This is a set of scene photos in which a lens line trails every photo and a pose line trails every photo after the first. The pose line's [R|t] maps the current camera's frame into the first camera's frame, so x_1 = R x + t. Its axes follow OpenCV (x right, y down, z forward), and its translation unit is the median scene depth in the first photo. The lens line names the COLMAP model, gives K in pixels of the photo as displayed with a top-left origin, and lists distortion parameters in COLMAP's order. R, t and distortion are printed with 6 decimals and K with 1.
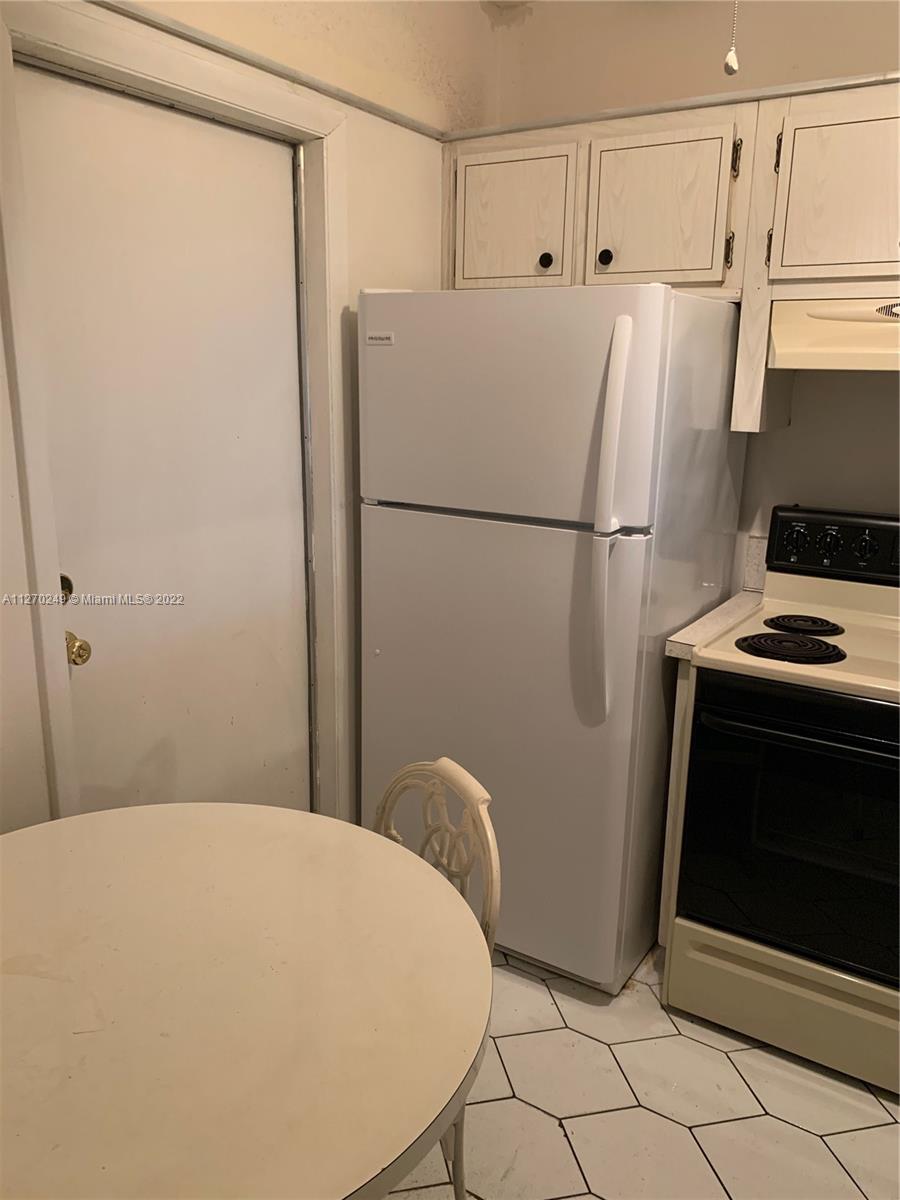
lens RADIAL K [[921.3, 0, 440.4], [0, 921.3, 601.3], [0, 0, 1]] dist [0.028696, -0.049338]
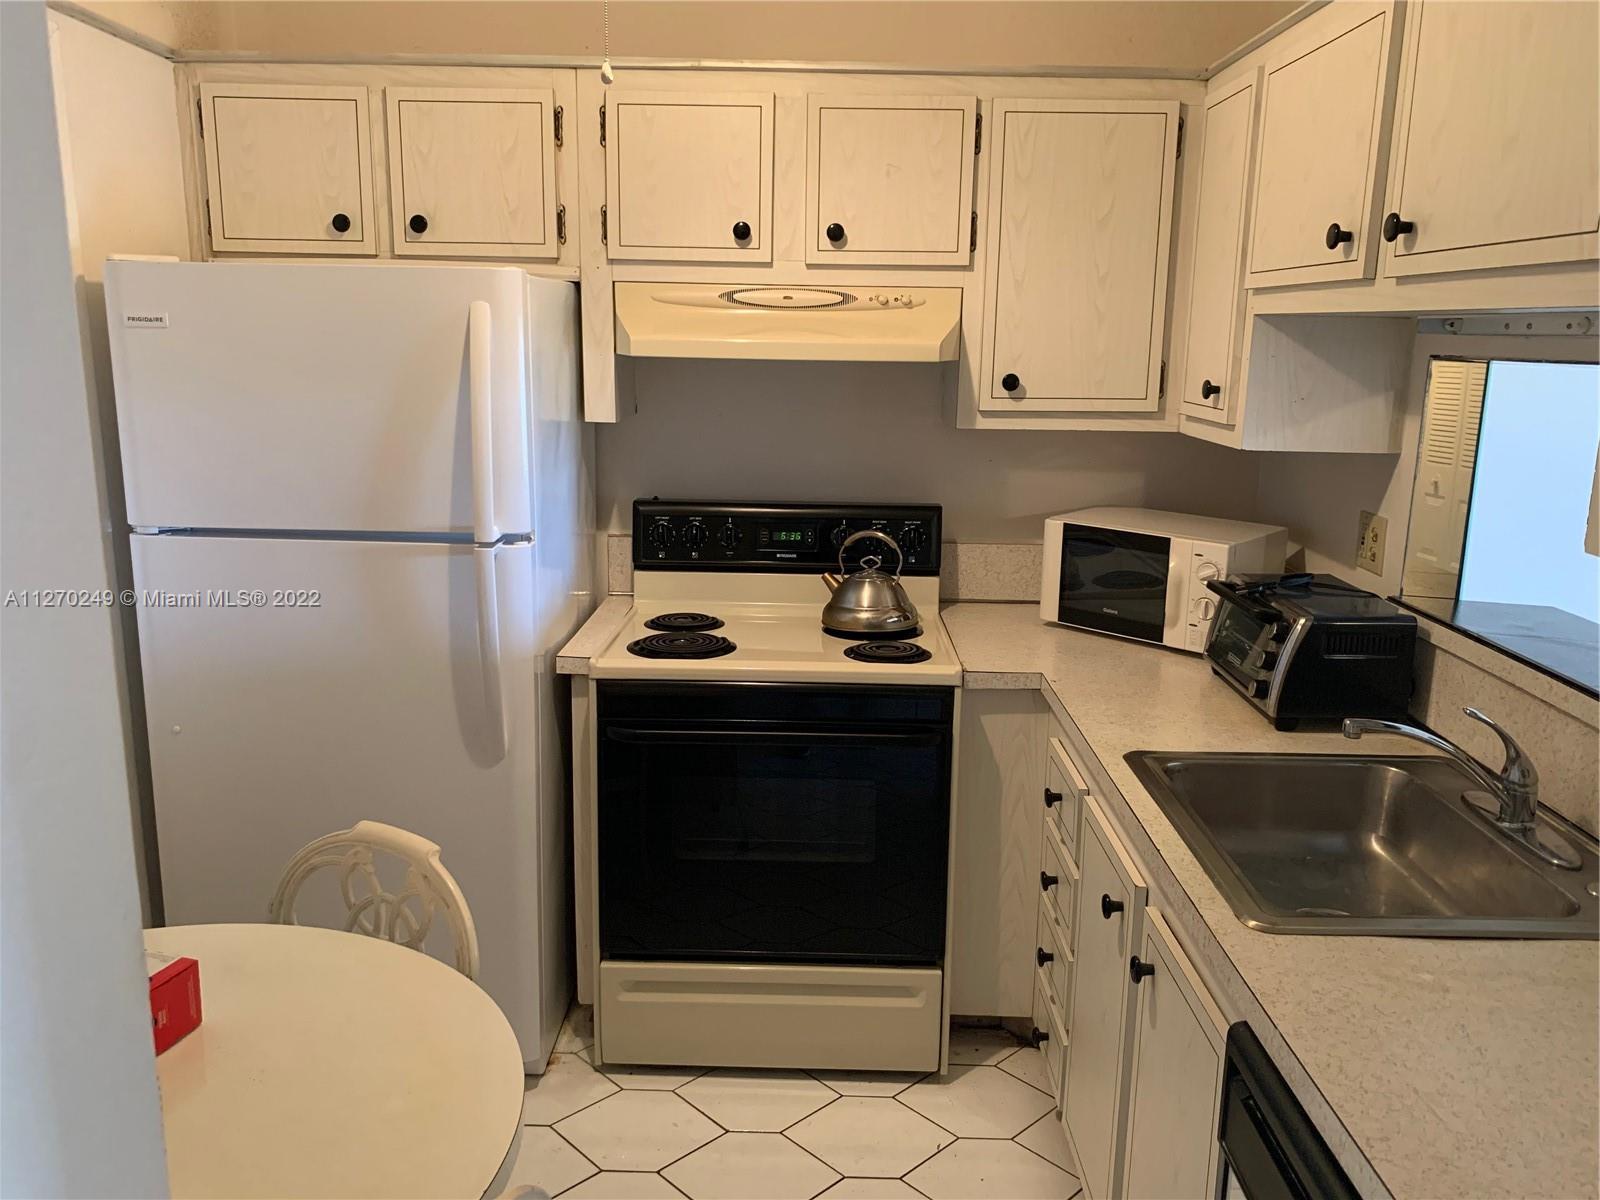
lens RADIAL K [[1228.4, 0, 792.0], [0, 1228.4, 609.6], [0, 0, 1]] dist [0.028696, -0.049338]
pose [[0.851181, -0.117287, 0.511600, -0.159830], [0.126865, 0.991786, 0.016298, 0.005926], [-0.509310, 0.051031, 0.859069, -0.140390]]
